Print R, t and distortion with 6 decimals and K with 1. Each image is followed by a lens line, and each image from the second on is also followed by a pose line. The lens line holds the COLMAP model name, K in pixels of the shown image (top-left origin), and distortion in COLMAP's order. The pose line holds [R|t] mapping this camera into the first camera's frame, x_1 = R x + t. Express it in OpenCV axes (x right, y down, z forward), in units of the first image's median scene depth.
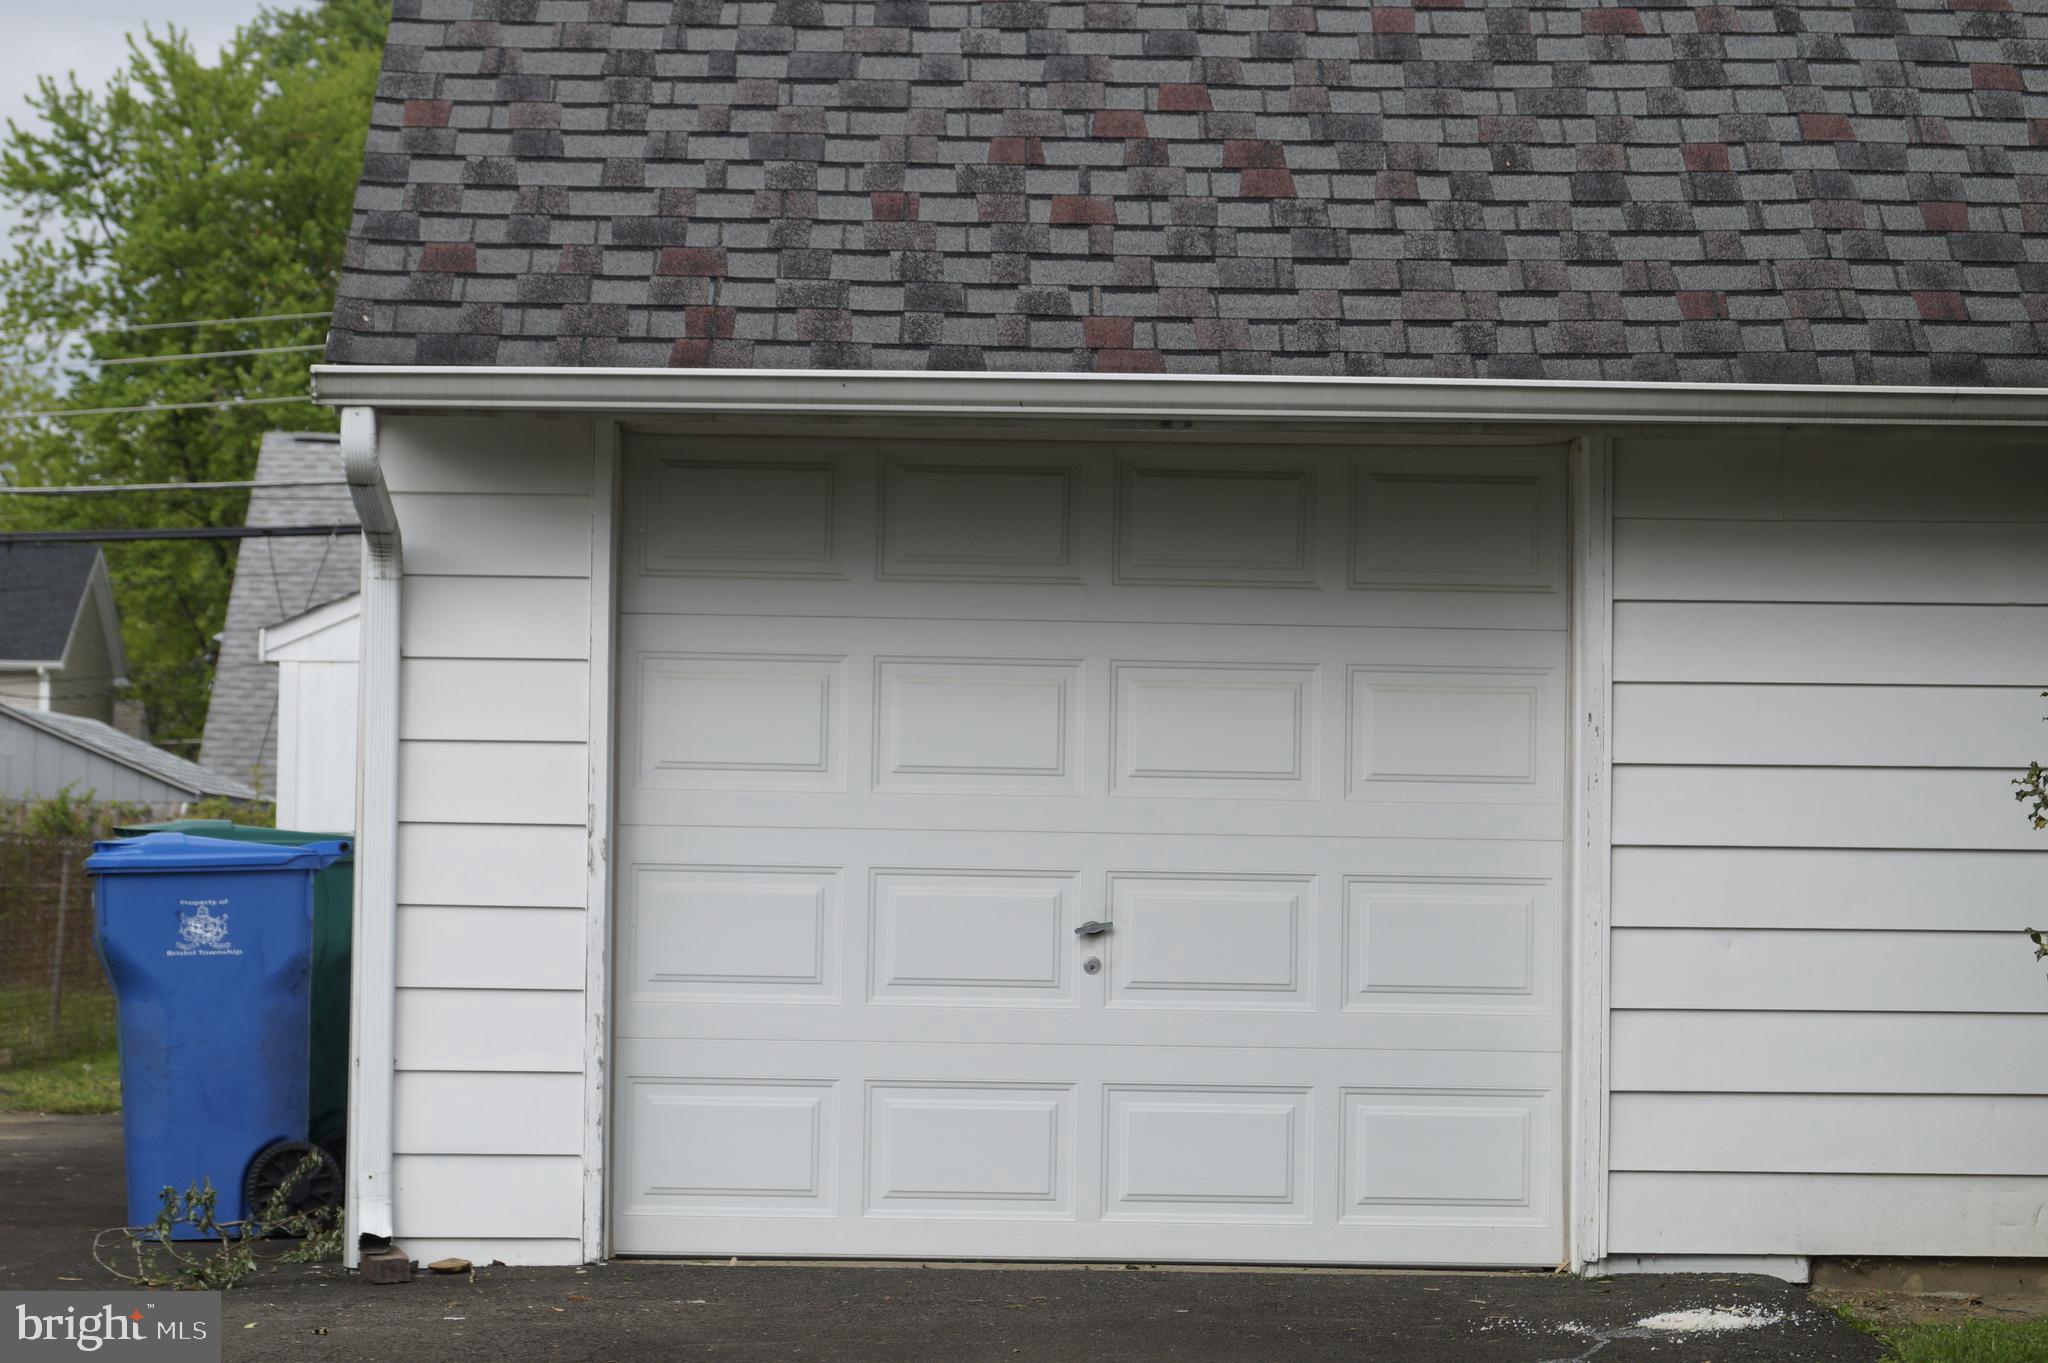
lens RADIAL K [[4633.8, 0, 1022.1], [0, 4633.8, 674.0], [0, 0, 1]] dist [0.019035, -0.403907]
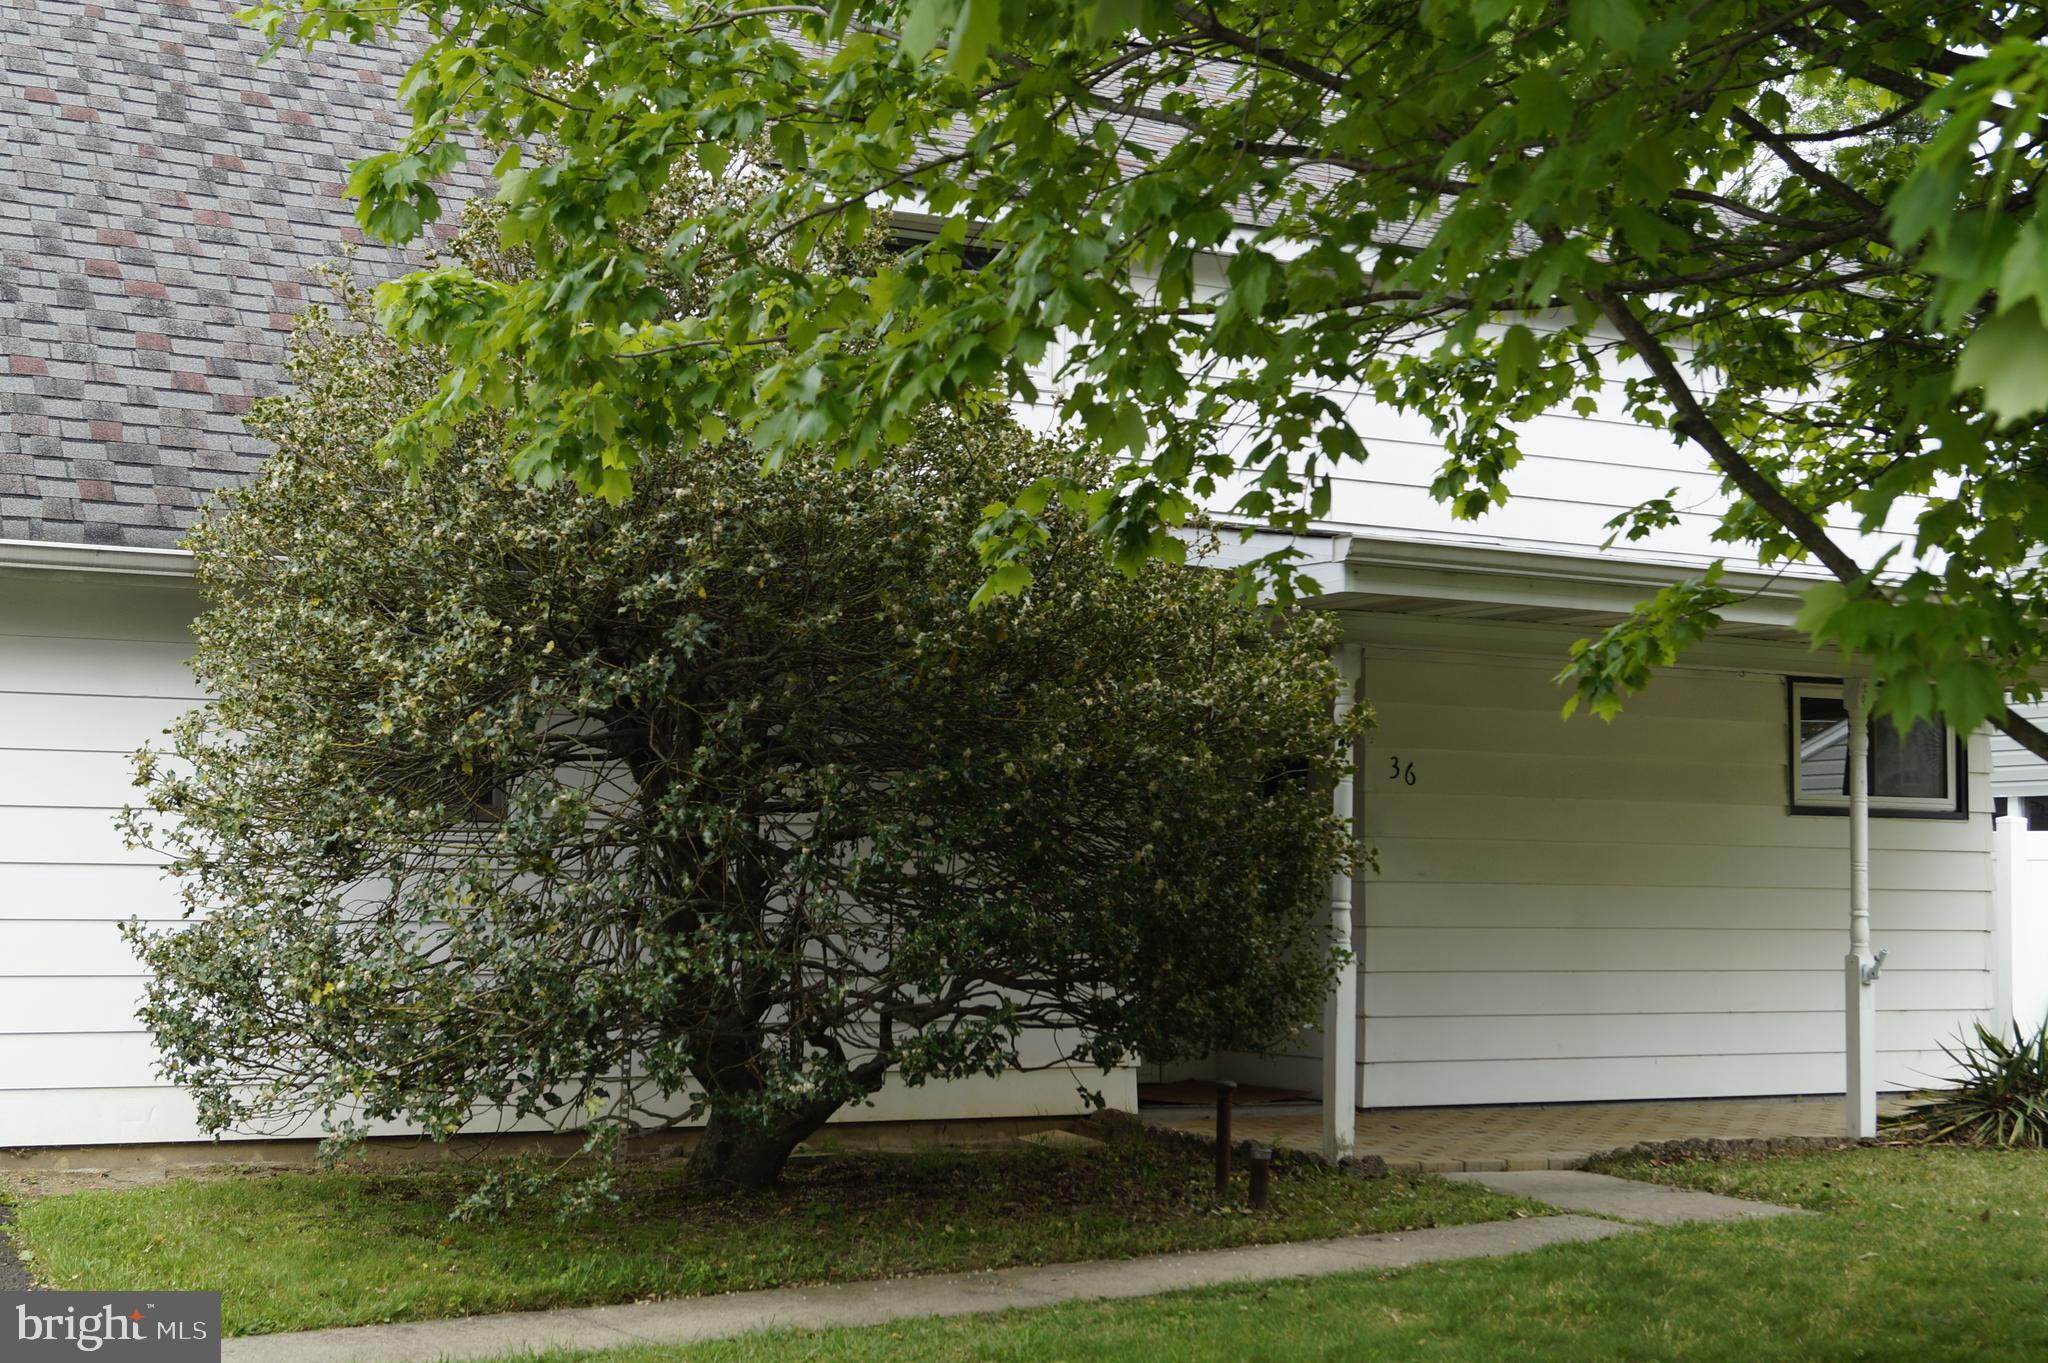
lens RADIAL K [[2734.5, 0, 1022.4], [0, 2734.5, 685.1], [0, 0, 1]] dist [-0.033320, -0.047042]
pose [[0.894407, 0.029856, 0.446256, 0.077347], [-0.018098, 0.999368, -0.030587, 0.002621], [-0.446887, 0.019281, 0.894382, 0.103579]]
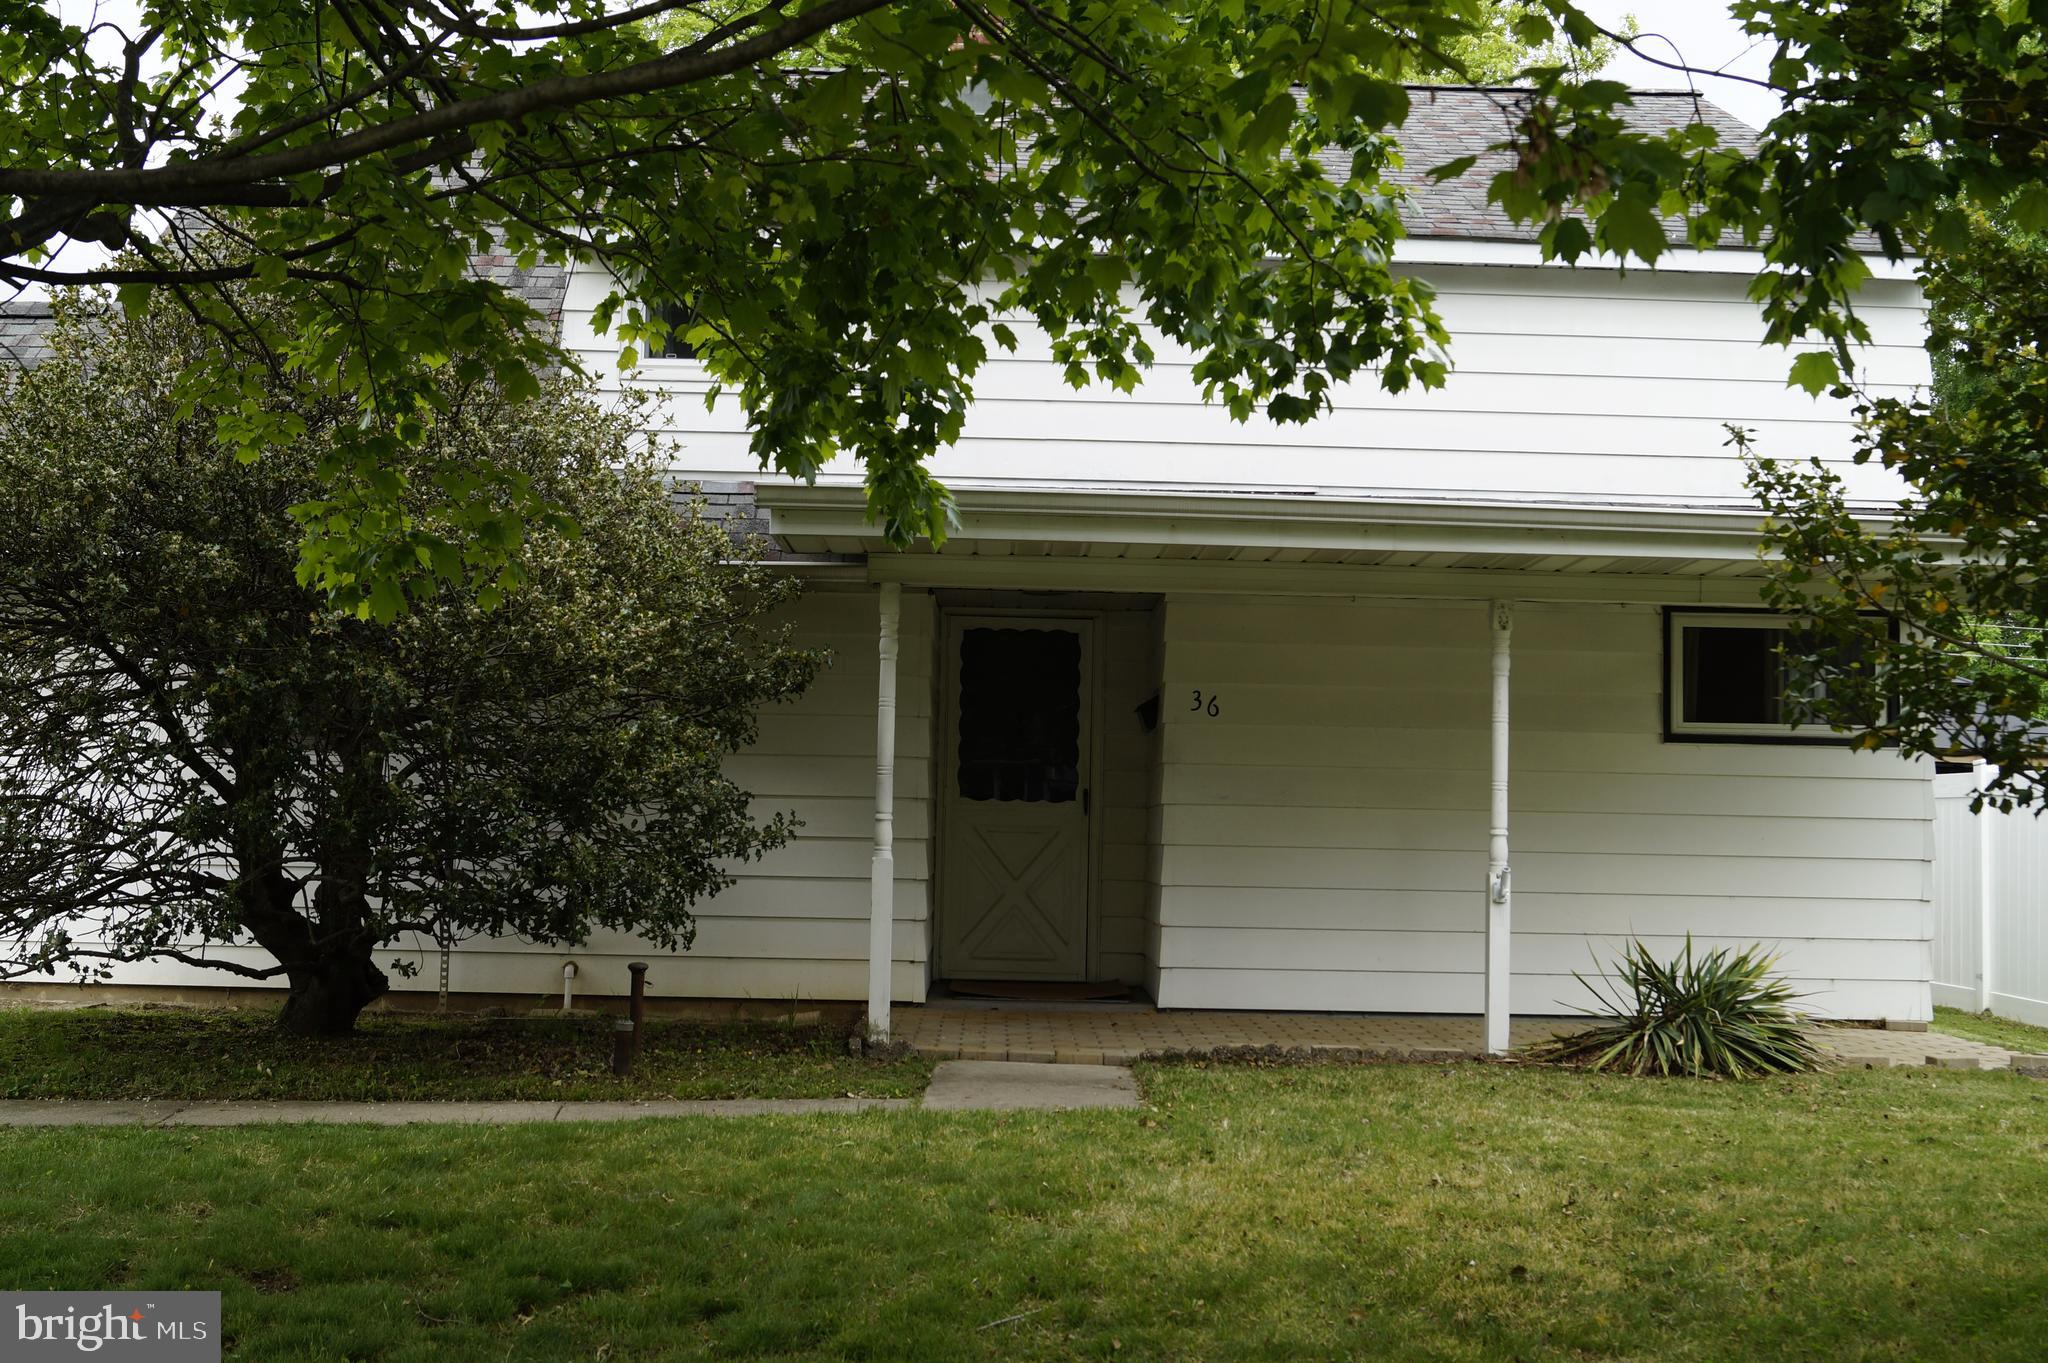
lens RADIAL K [[2154.2, 0, 1022.3], [0, 2154.2, 682.9], [0, 0, 1]] dist [-0.001724, -0.003527]
pose [[0.999877, 0.005287, 0.014756, 0.602322], [-0.004901, 0.999648, -0.026075, 0.016639], [-0.014889, 0.026000, 0.999551, 0.067781]]
